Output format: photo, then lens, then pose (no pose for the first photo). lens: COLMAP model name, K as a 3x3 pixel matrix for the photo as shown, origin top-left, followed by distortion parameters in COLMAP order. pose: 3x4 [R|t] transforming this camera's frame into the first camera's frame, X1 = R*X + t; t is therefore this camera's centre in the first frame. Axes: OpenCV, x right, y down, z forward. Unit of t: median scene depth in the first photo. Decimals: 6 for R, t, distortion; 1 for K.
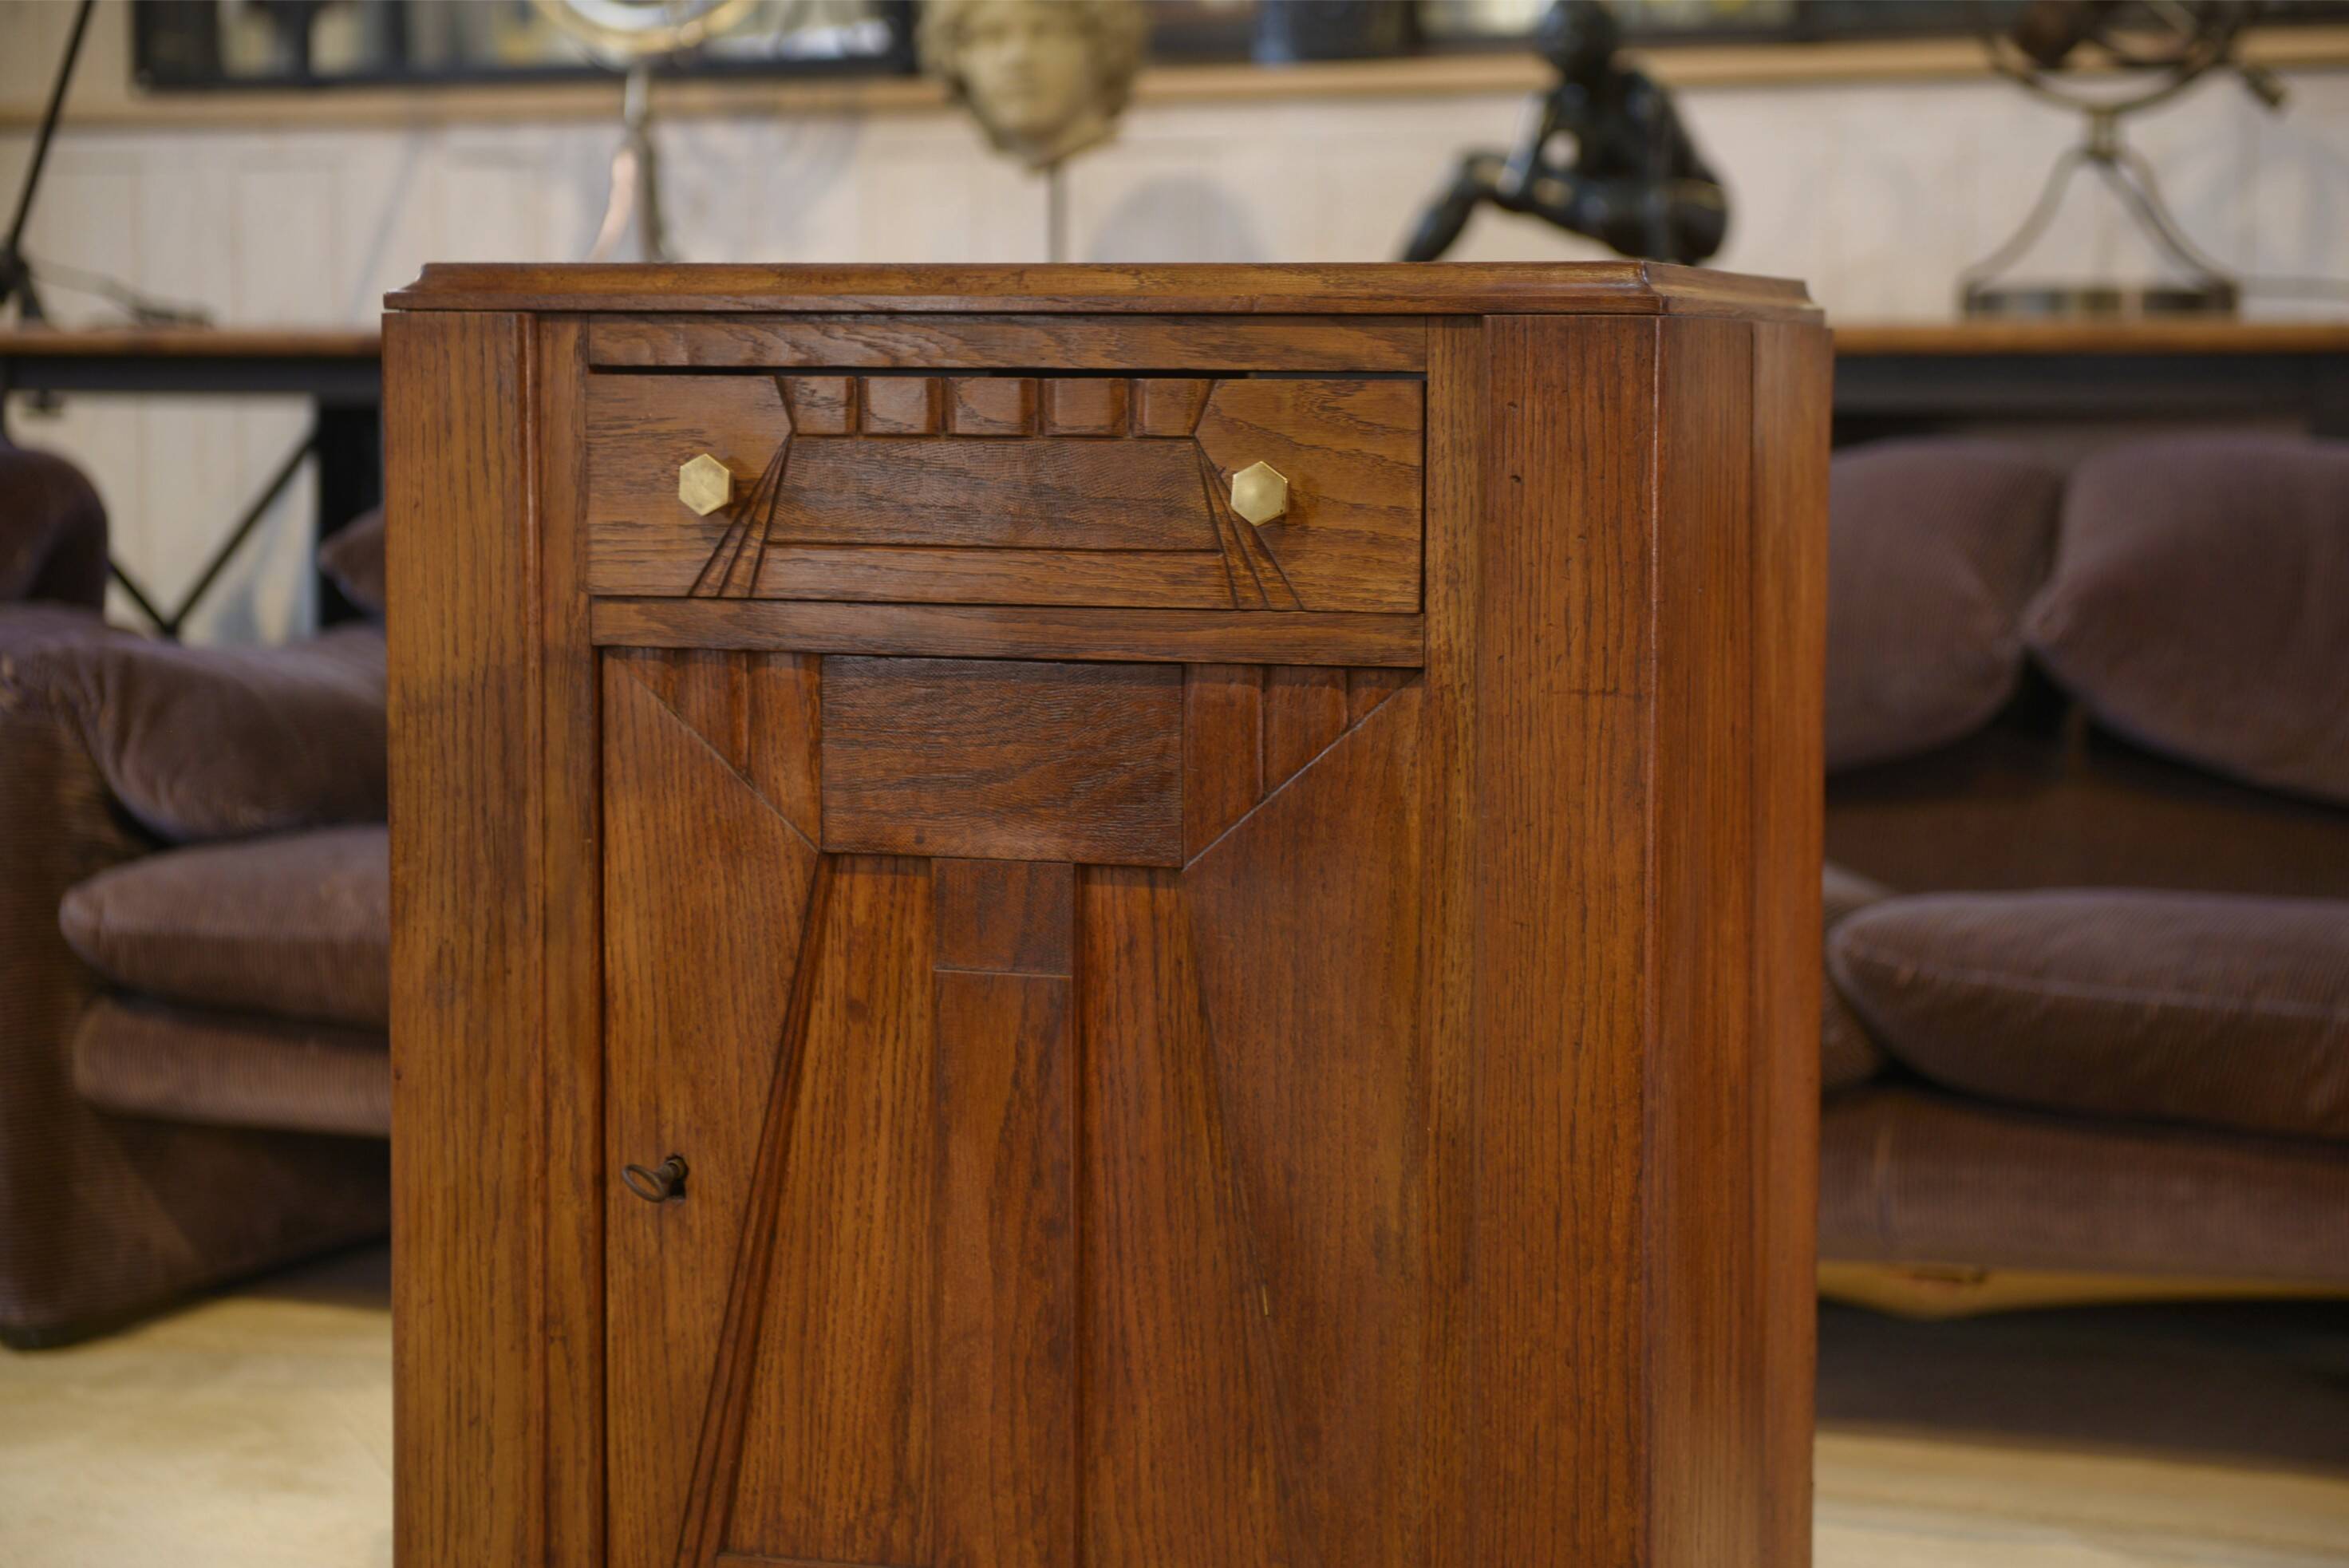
lens RADIAL K [[4466.8, 0, 1191.4], [0, 4466.8, 792.6], [0, 0, 1]] dist [0.112650, 0.000000]
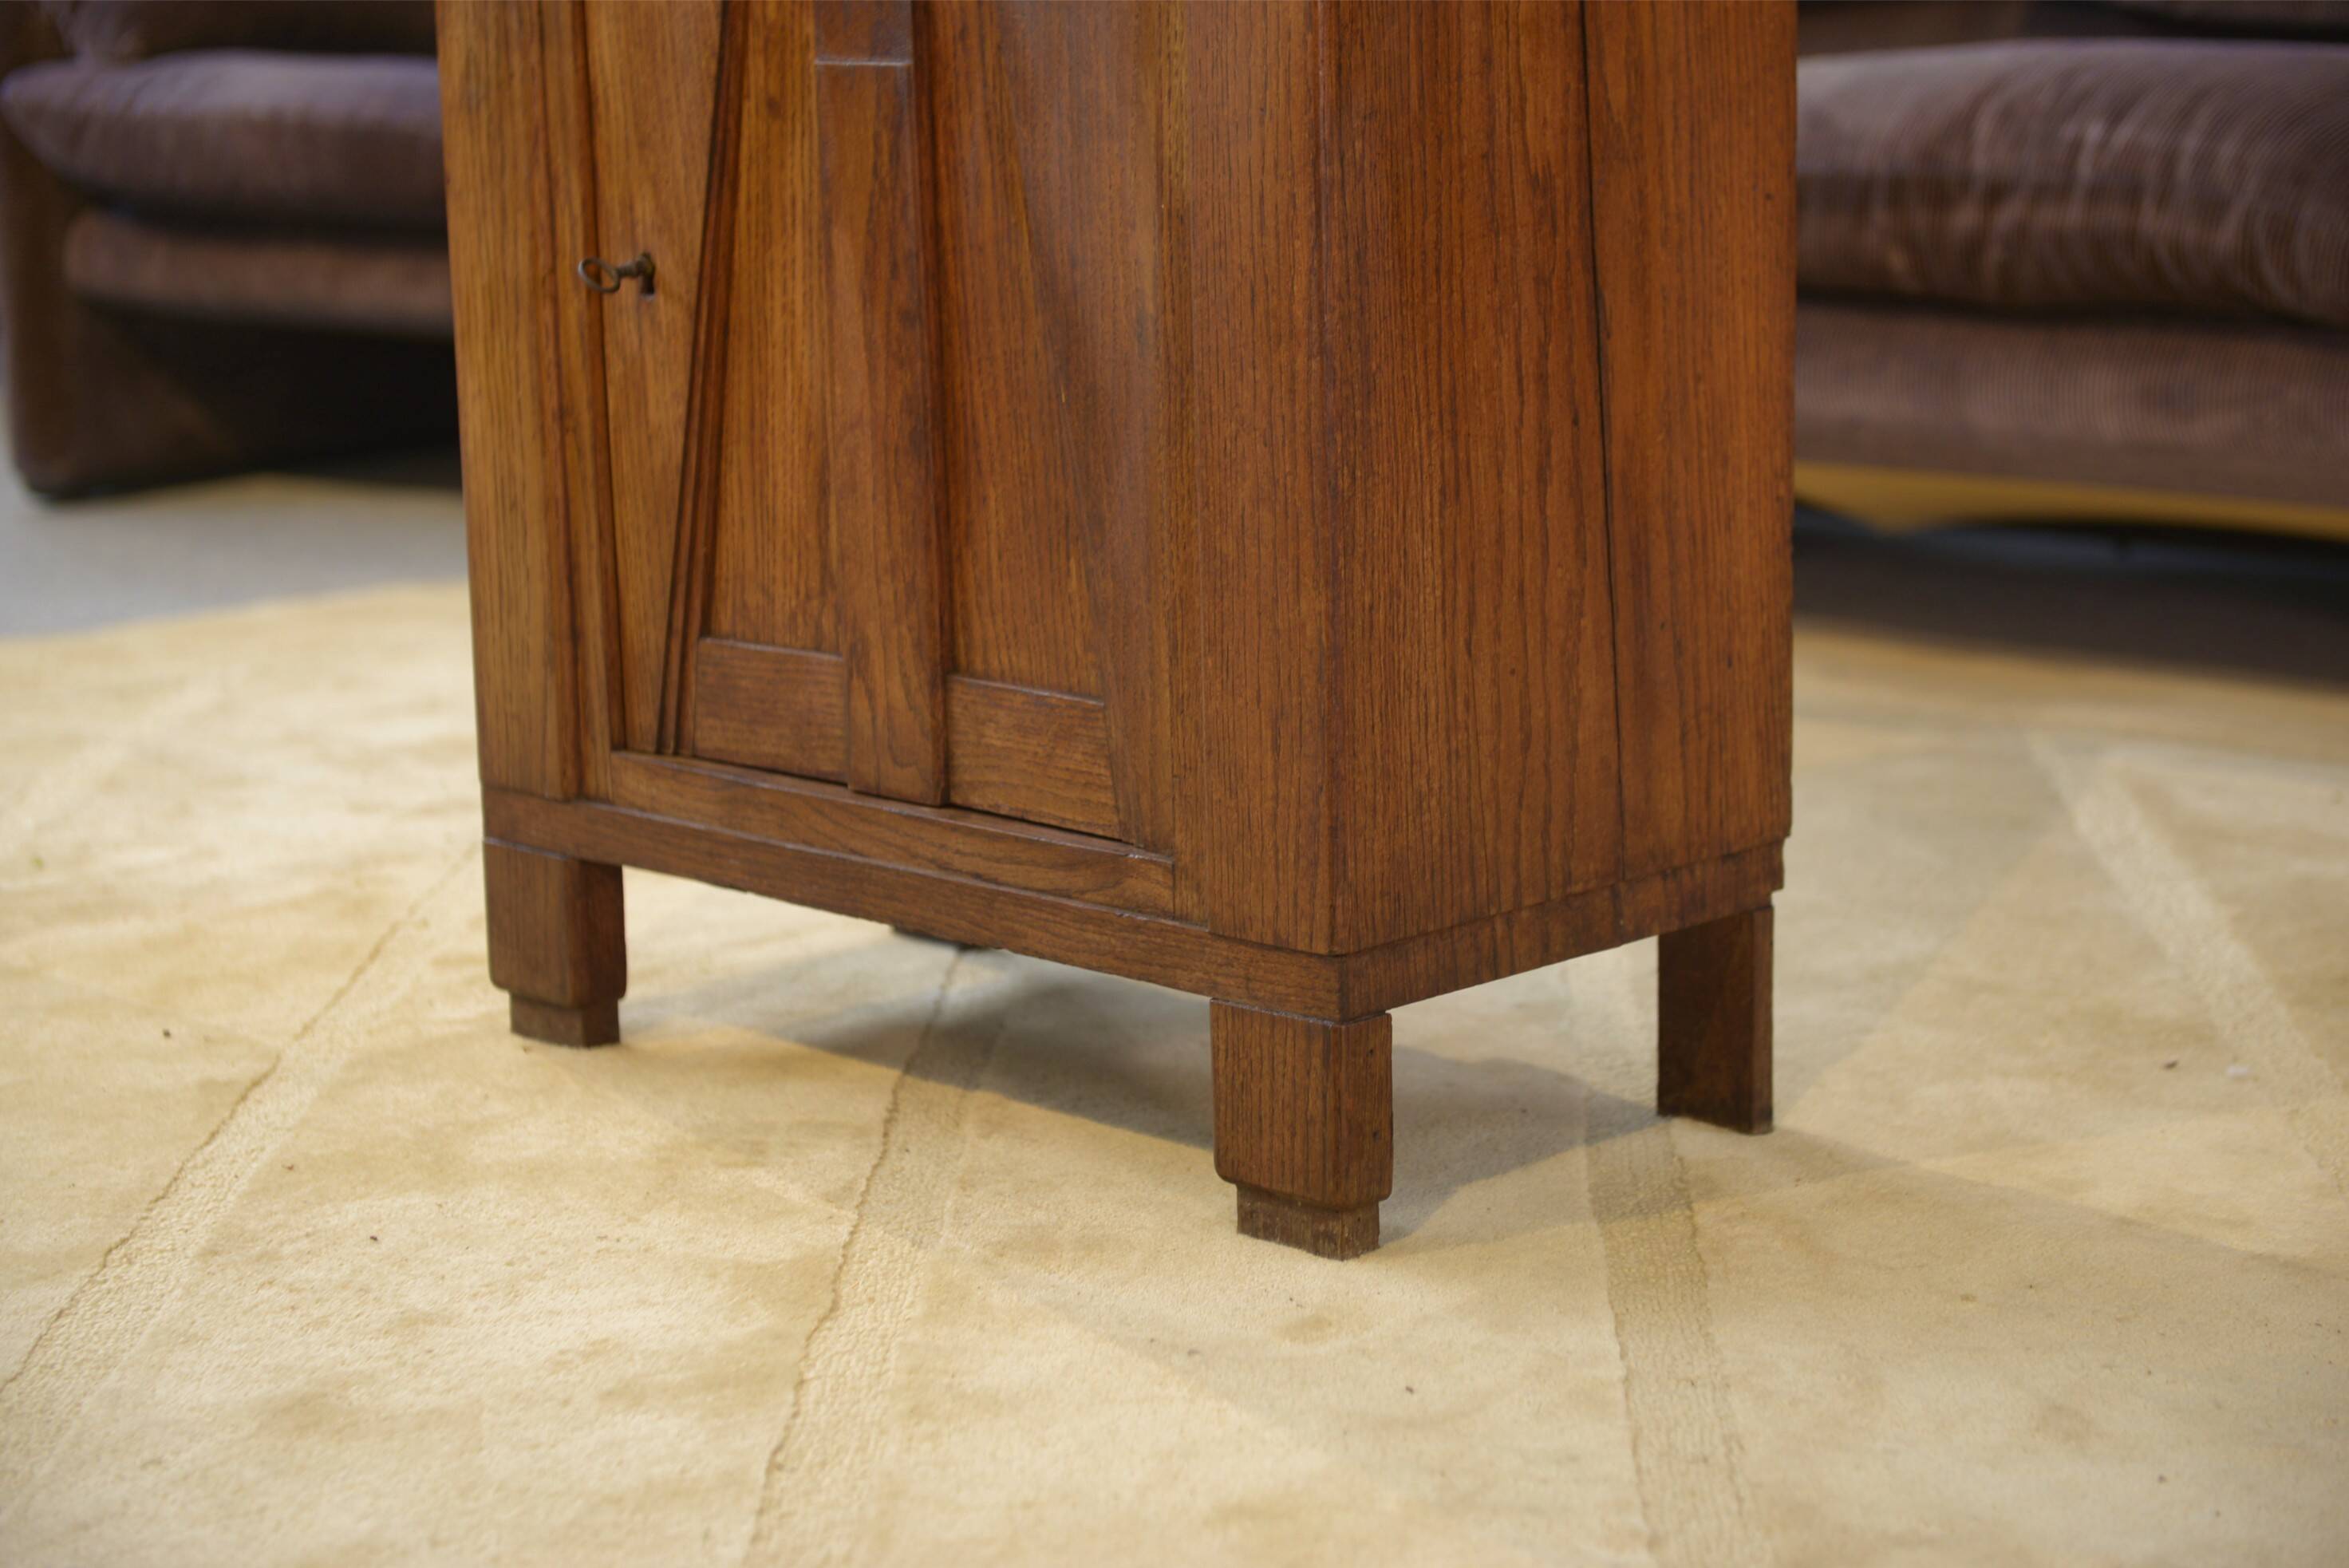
lens RADIAL K [[4466.8, 0, 1187.5], [0, 4466.8, 804.4], [0, 0, 1]] dist [0.112650, 0.000000]
pose [[0.908829, 0.058457, -0.413052, 0.447952], [-0.007719, 0.992320, 0.123454, 0.080048], [0.417097, -0.109010, 0.902301, 0.096490]]
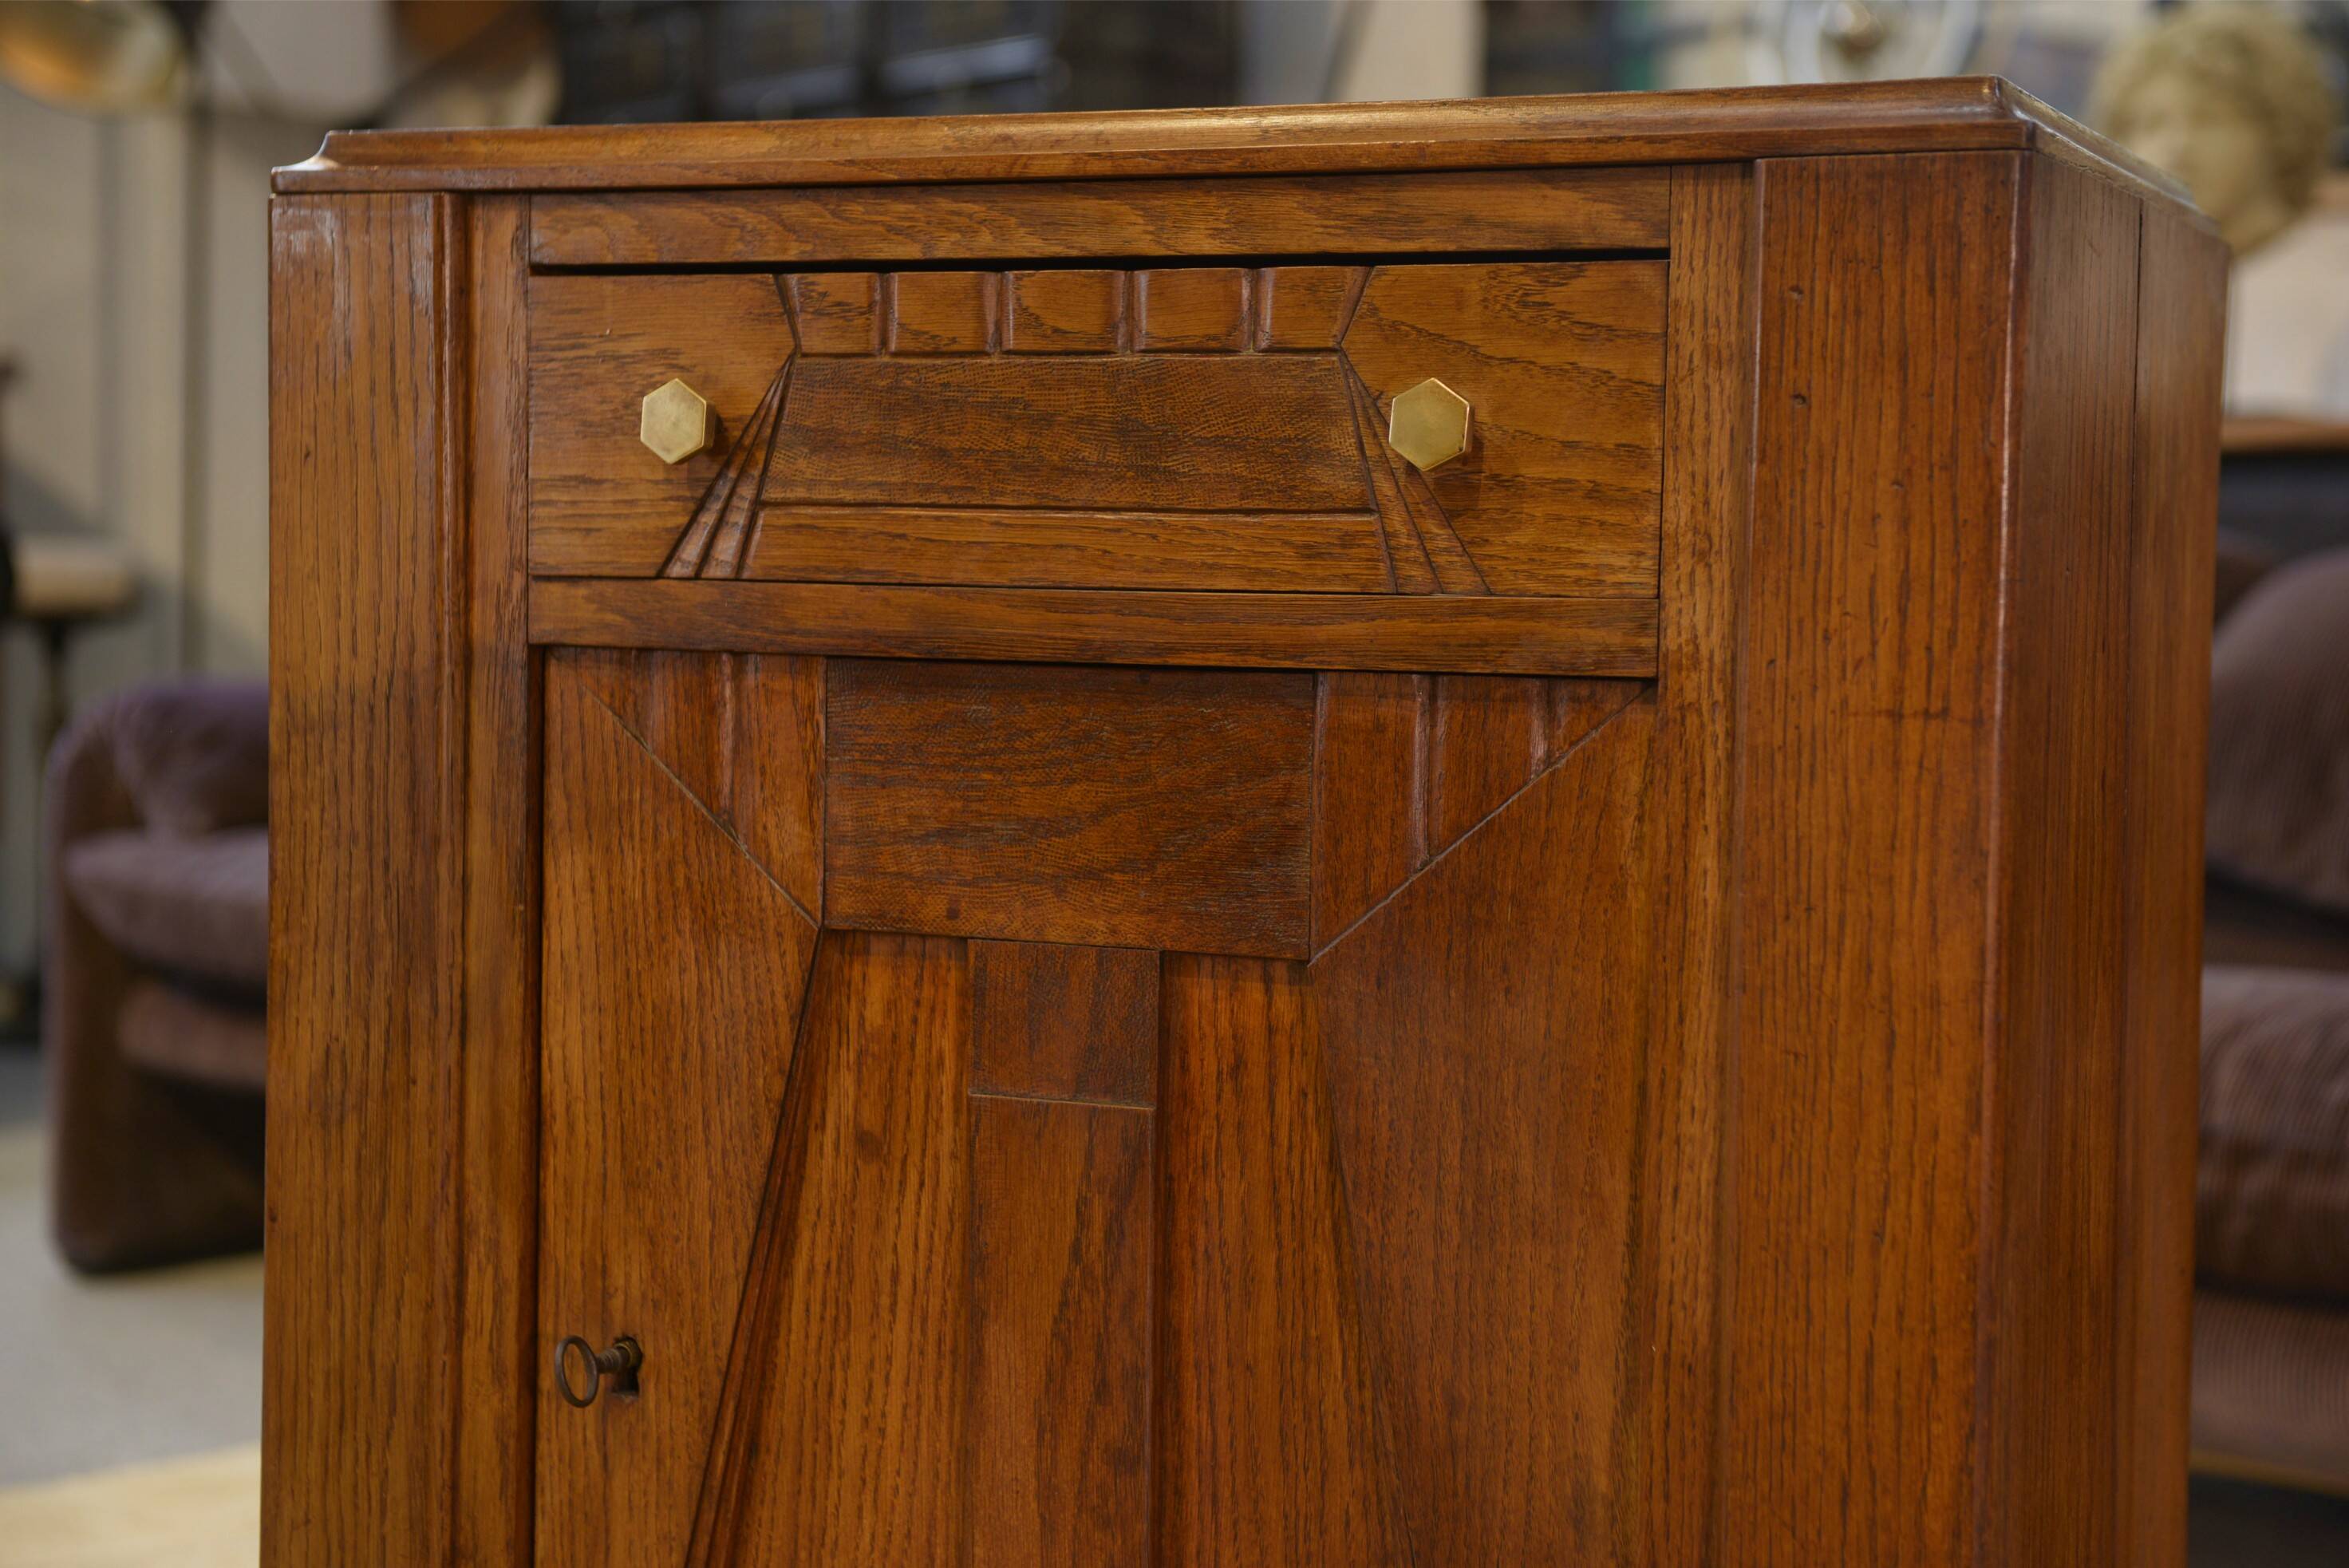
lens RADIAL K [[3751.1, 0, 1165.3], [0, 3751.1, 793.0], [0, 0, 1]] dist [0.144109, 0.000000]
pose [[0.996688, 0.018403, -0.079206, 0.021367], [-0.020670, 0.999397, -0.027892, 0.007148], [0.078645, 0.029436, 0.996468, 0.391902]]
